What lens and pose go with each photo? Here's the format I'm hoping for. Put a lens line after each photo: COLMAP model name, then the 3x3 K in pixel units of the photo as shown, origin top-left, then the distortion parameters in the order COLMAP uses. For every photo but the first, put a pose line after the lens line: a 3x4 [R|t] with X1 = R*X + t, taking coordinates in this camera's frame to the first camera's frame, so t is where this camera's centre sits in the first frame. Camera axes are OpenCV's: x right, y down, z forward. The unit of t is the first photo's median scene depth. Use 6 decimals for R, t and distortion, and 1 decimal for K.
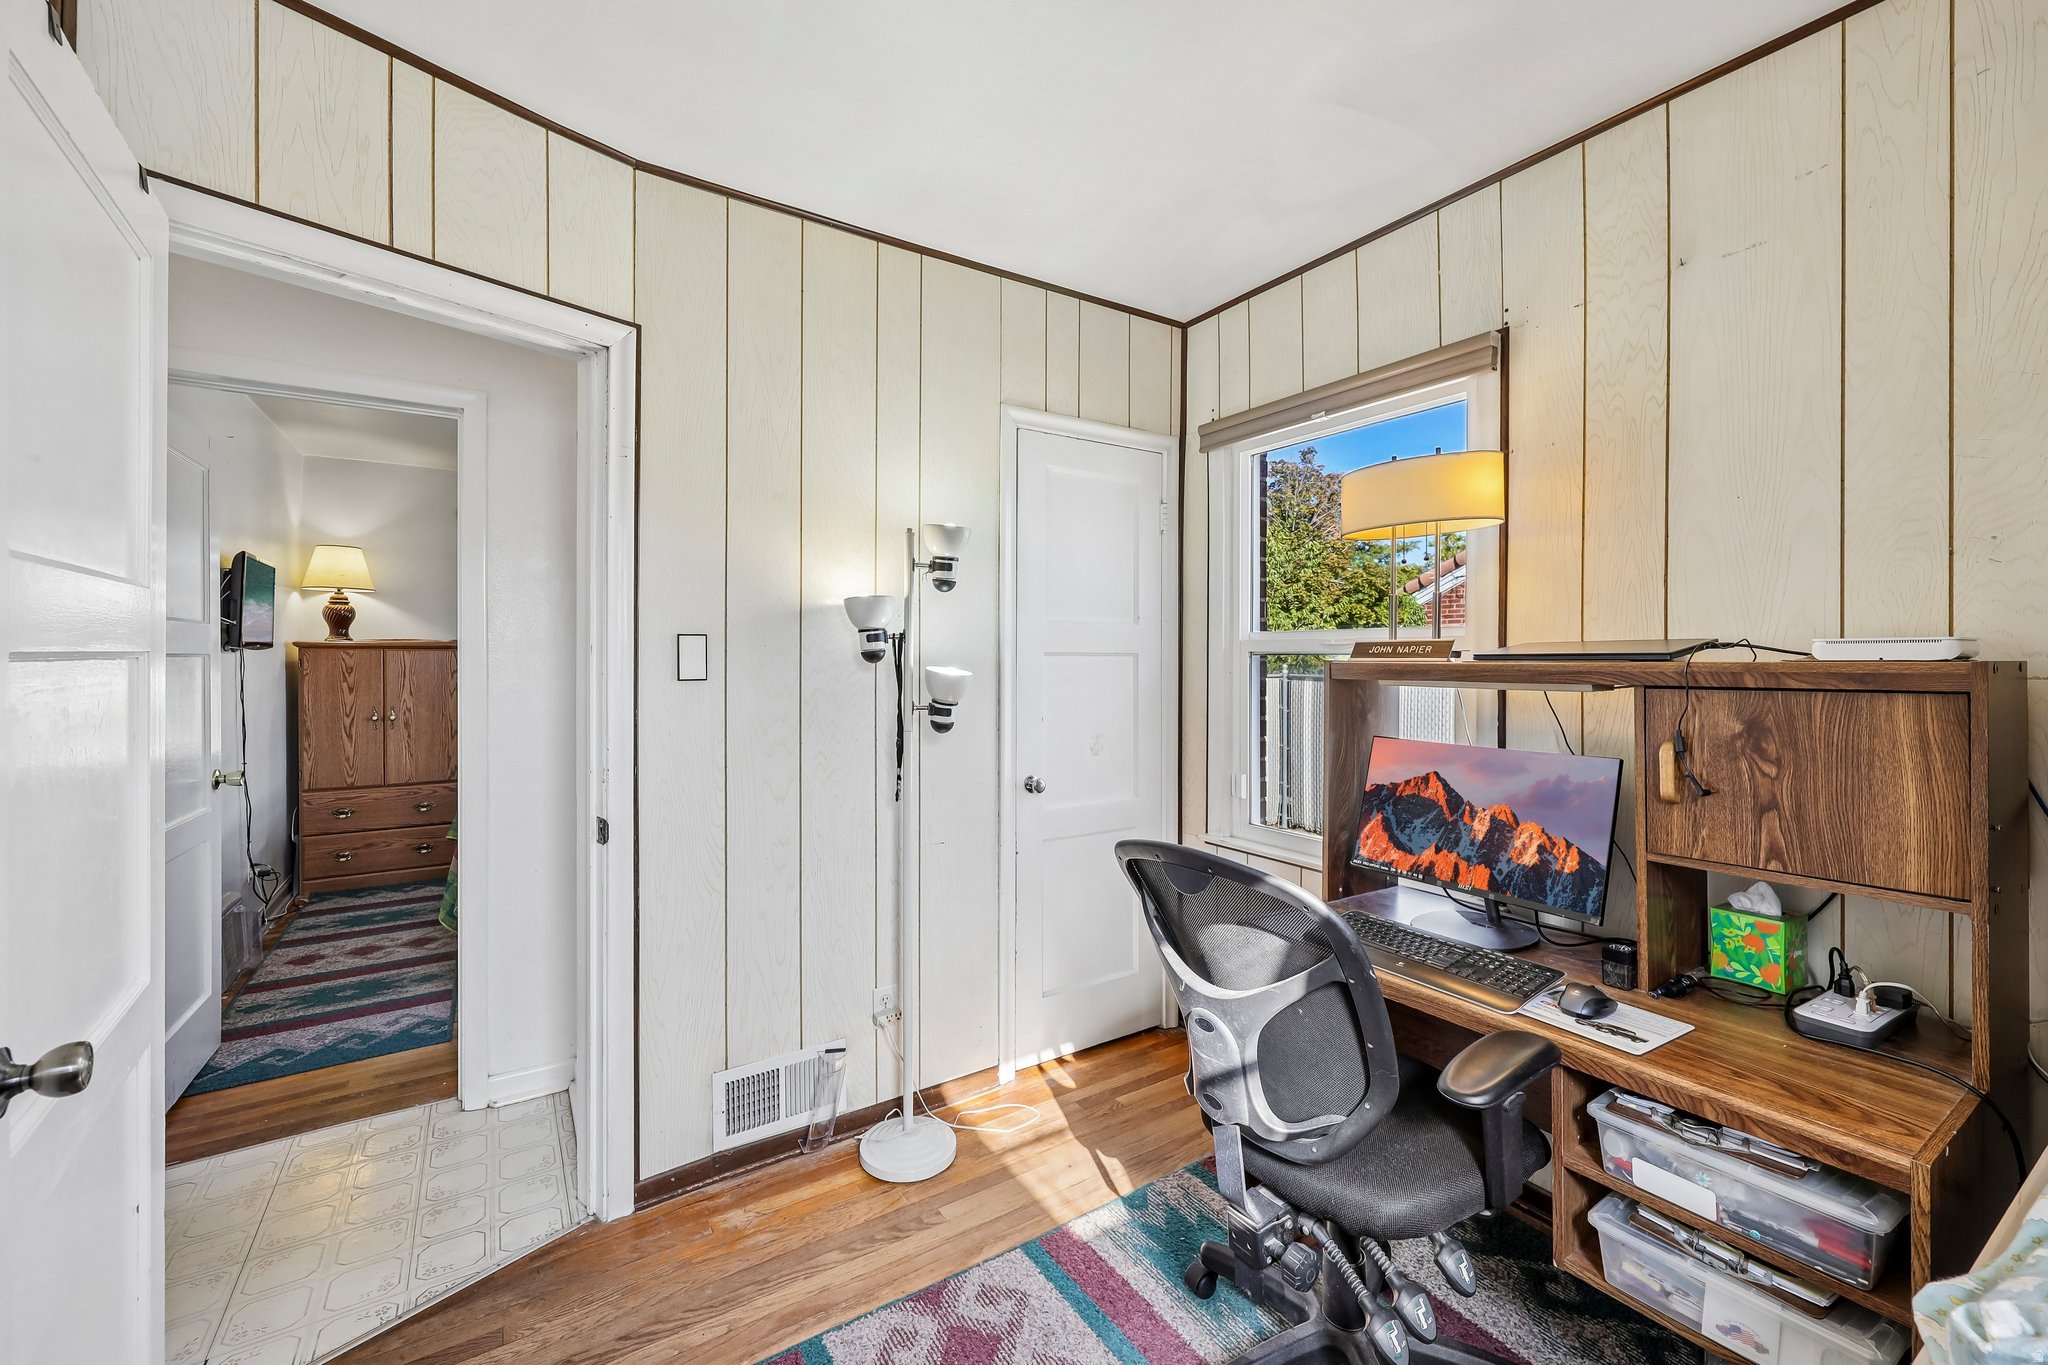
lens RADIAL K [[814.9, 0, 1028.2], [0, 814.9, 663.4], [0, 0, 1]] dist [-0.001443, 0.000096]
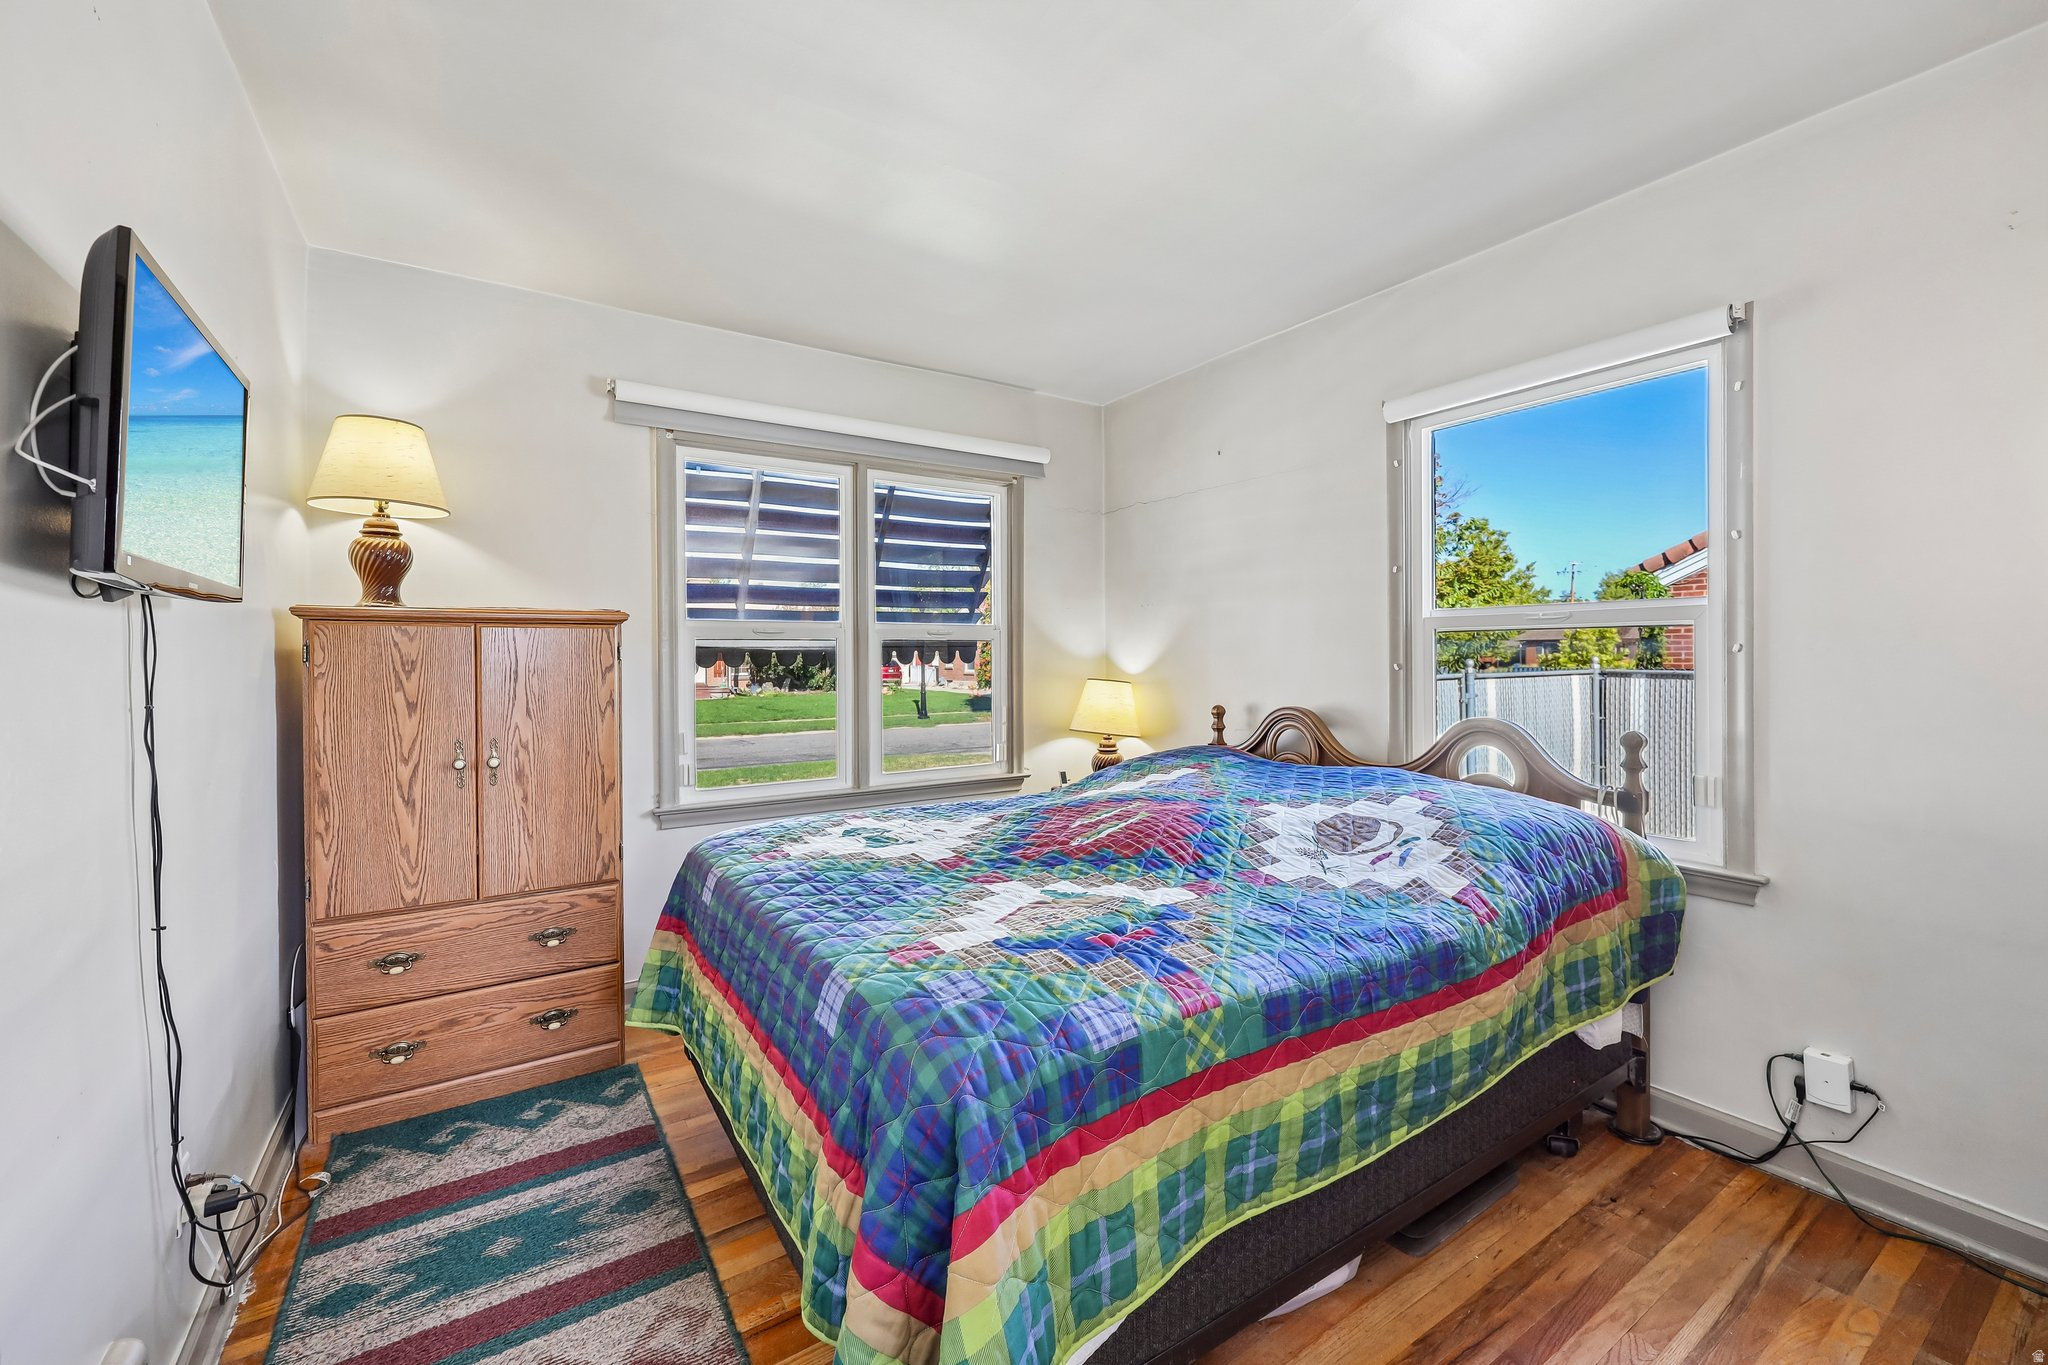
lens RADIAL K [[814.9, 0, 1026.9], [0, 814.9, 667.0], [0, 0, 1]] dist [-0.001443, 0.000096]
pose [[0.999926, -0.012093, 0.000970, -0.452028], [0.012097, 0.999919, -0.003862, 0.014490], [-0.000923, 0.003874, 0.999992, 0.500114]]
